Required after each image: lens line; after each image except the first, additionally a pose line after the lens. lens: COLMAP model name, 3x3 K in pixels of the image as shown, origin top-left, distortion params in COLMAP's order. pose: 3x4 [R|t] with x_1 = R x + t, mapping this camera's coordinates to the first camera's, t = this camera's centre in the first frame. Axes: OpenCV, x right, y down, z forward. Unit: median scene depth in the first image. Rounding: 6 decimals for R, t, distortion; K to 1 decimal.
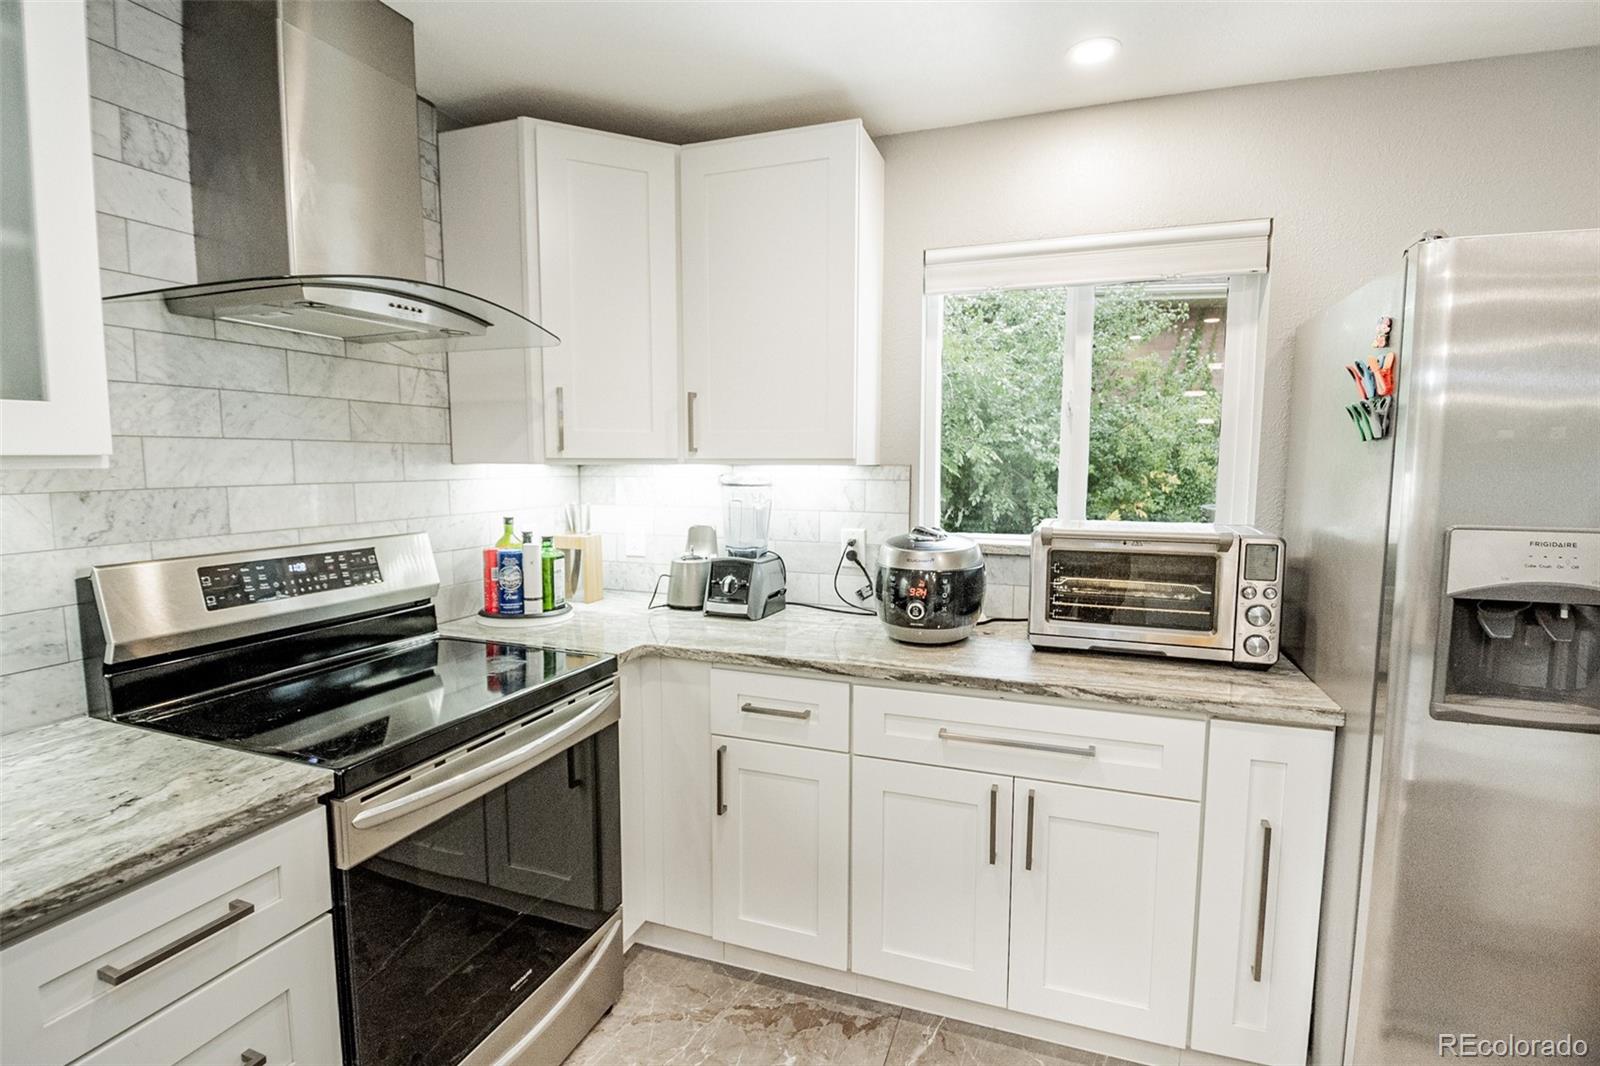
lens RADIAL K [[770.5, 0, 805.2], [0, 770.5, 526.4], [0, 0, 1]] dist [-0.001300, -0.002075]
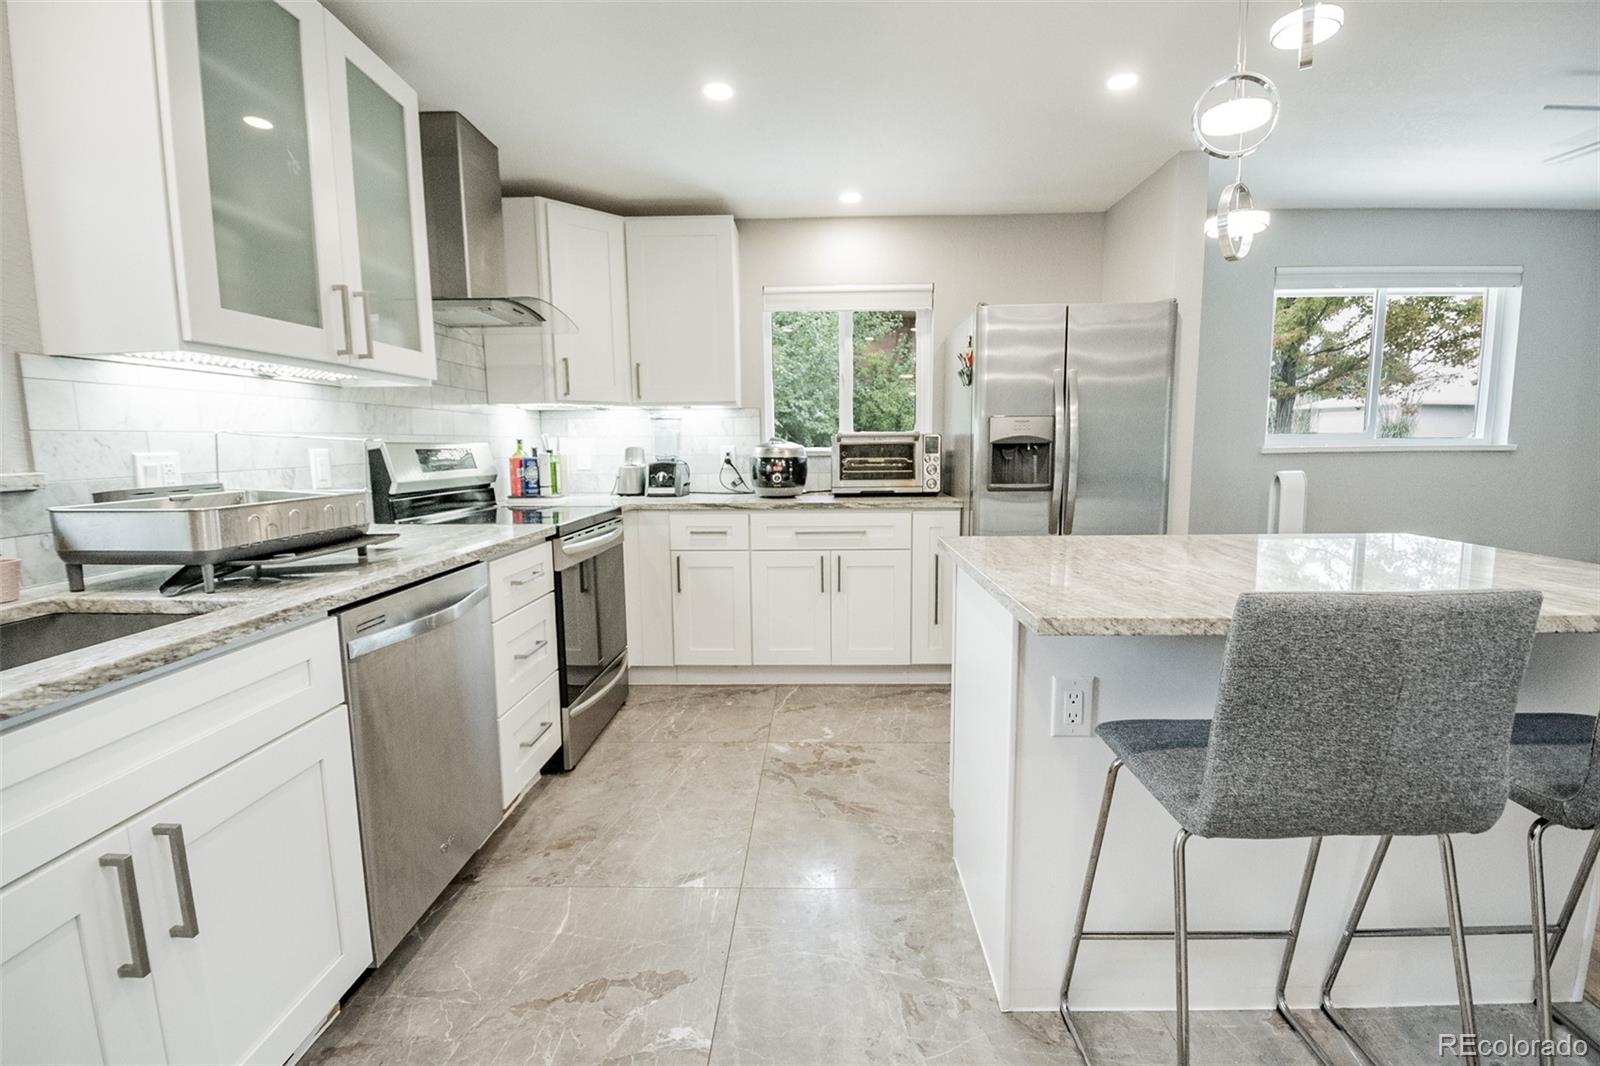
lens RADIAL K [[730.5, 0, 816.9], [0, 730.5, 535.7], [0, 0, 1]] dist [0.001375, -0.000462]
pose [[0.944445, -0.052863, 0.324391, -0.341515], [0.042229, 0.998317, 0.039741, 0.173191], [-0.325946, -0.023835, 0.945088, -0.726903]]
